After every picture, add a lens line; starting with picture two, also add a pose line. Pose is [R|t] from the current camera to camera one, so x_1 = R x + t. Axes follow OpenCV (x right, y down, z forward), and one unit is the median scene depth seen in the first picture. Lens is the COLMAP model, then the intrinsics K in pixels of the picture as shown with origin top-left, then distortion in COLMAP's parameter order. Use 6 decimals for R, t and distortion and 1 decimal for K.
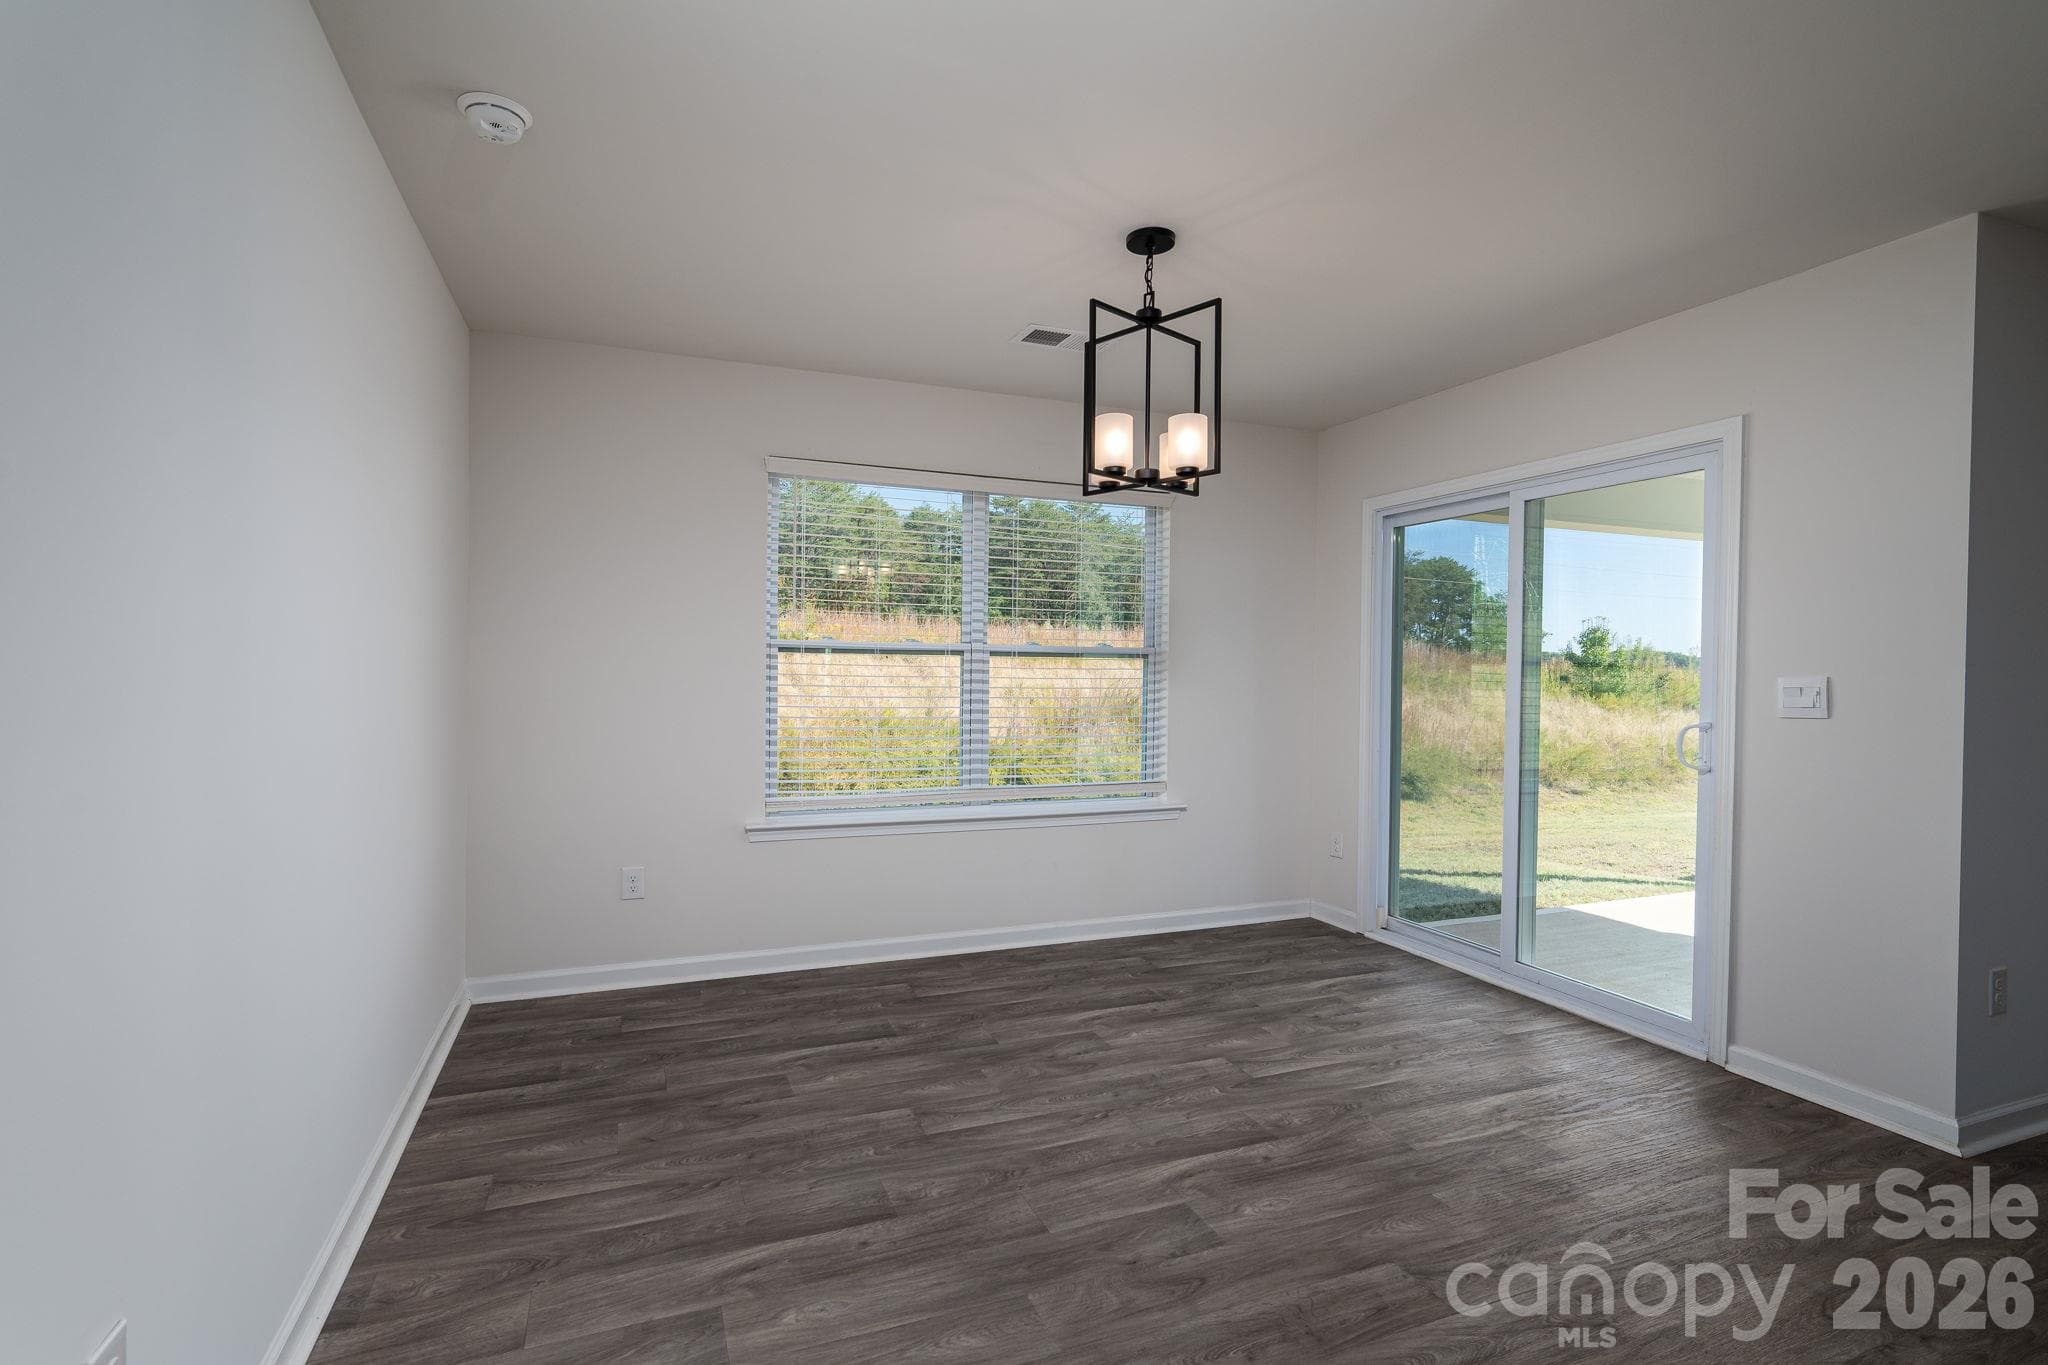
lens RADIAL K [[937.4, 0, 1008.3], [0, 937.4, 675.9], [0, 0, 1]] dist [-0.001348, -0.000552]
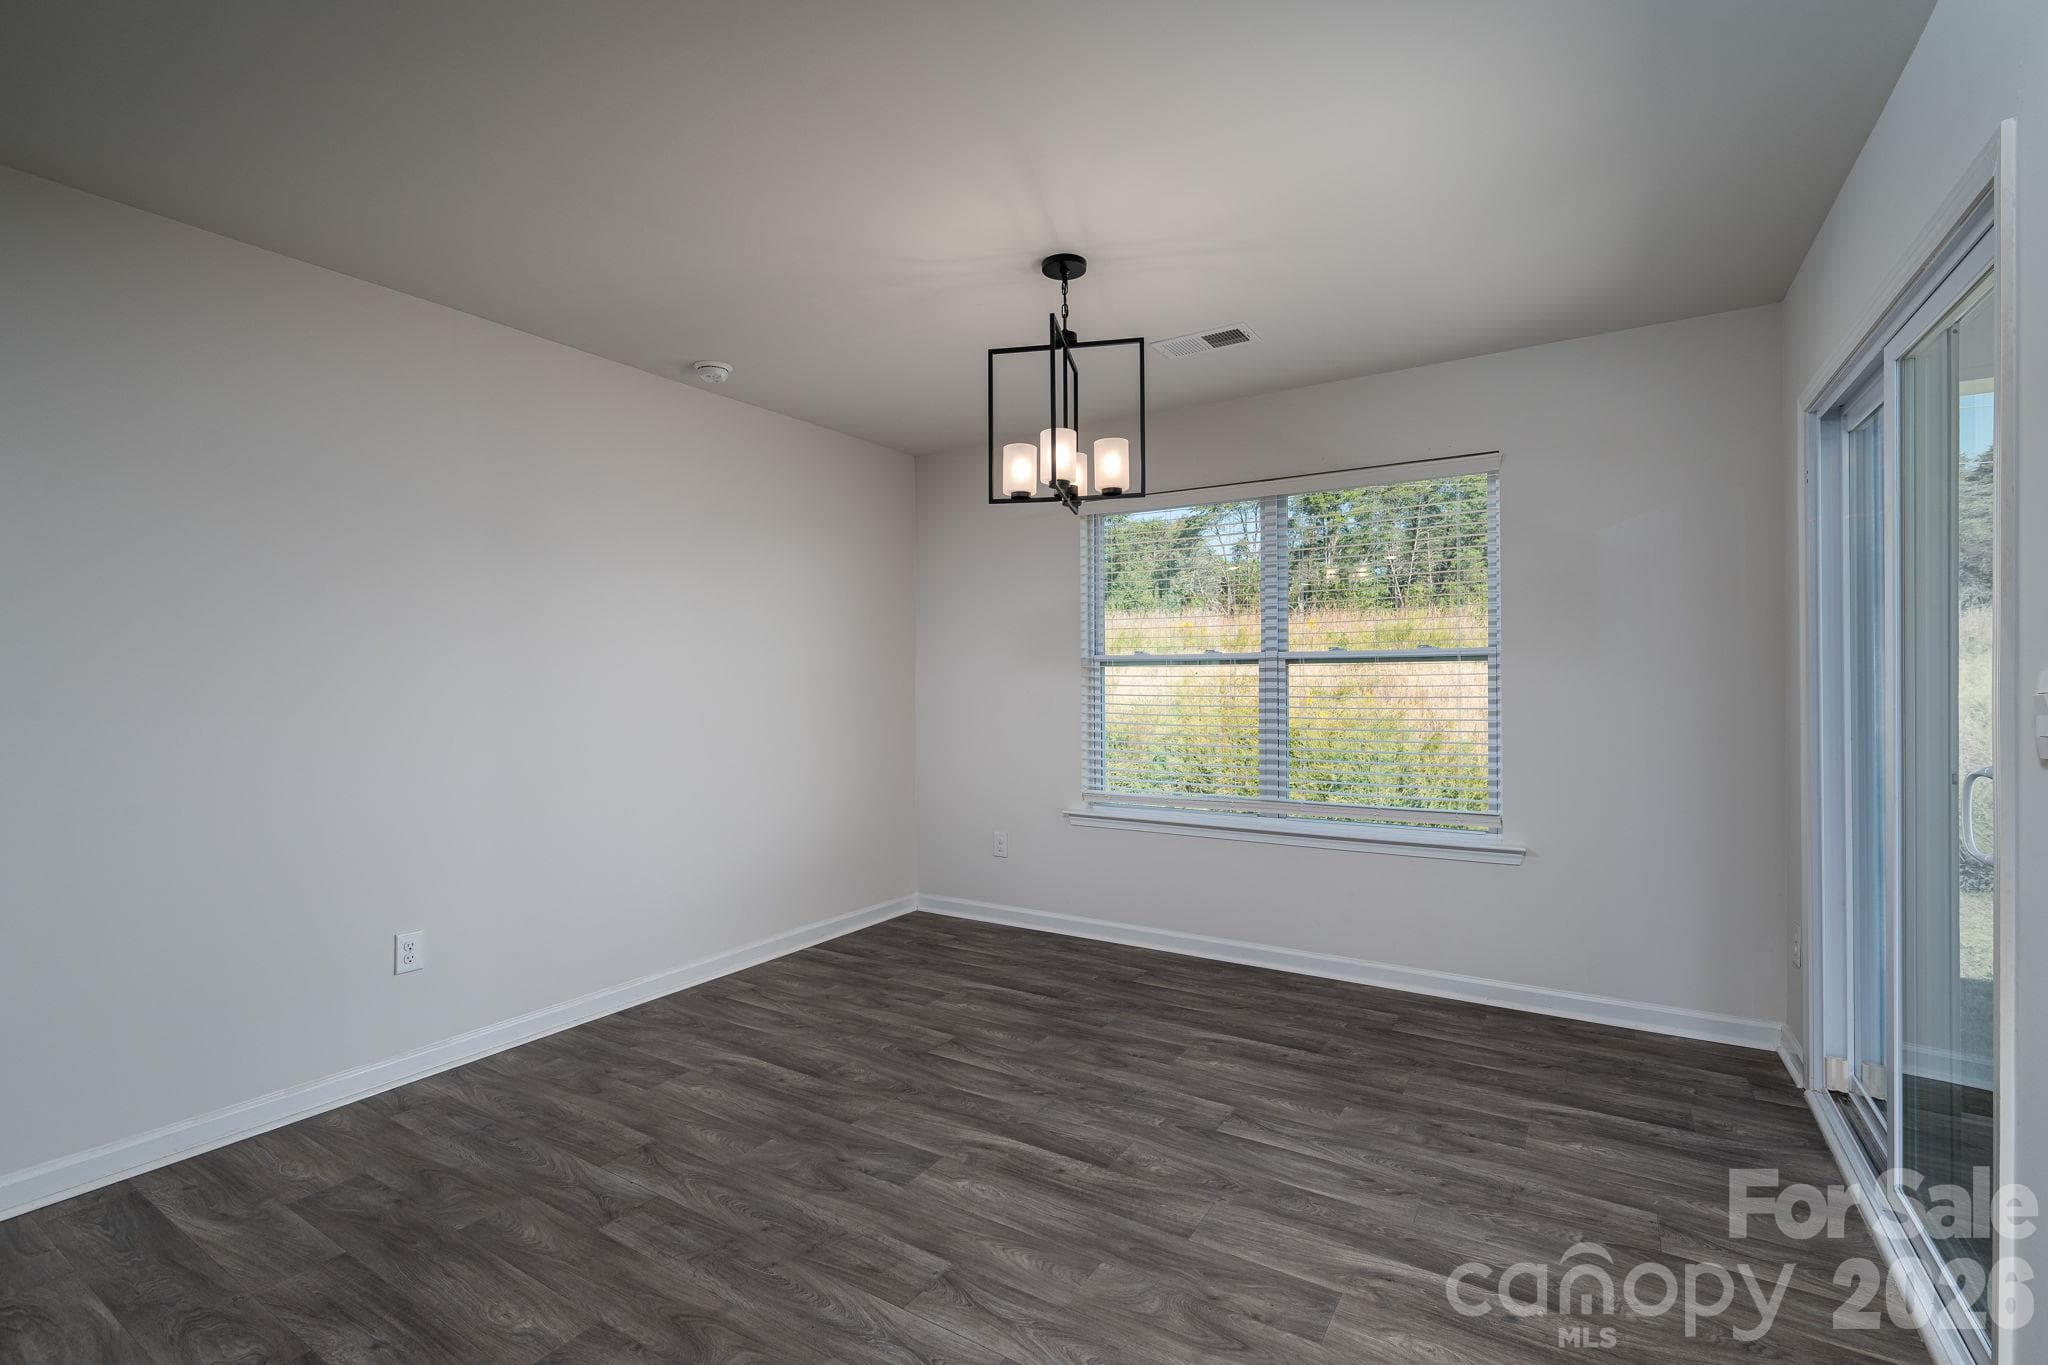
lens RADIAL K [[937.4, 0, 1033.0], [0, 937.4, 714.7], [0, 0, 1]] dist [-0.001348, -0.000552]
pose [[0.586147, 0.013903, -0.810085, 0.600296], [0.008261, 0.999698, 0.023134, 0.006326], [0.810162, -0.020252, 0.585856, 0.232581]]
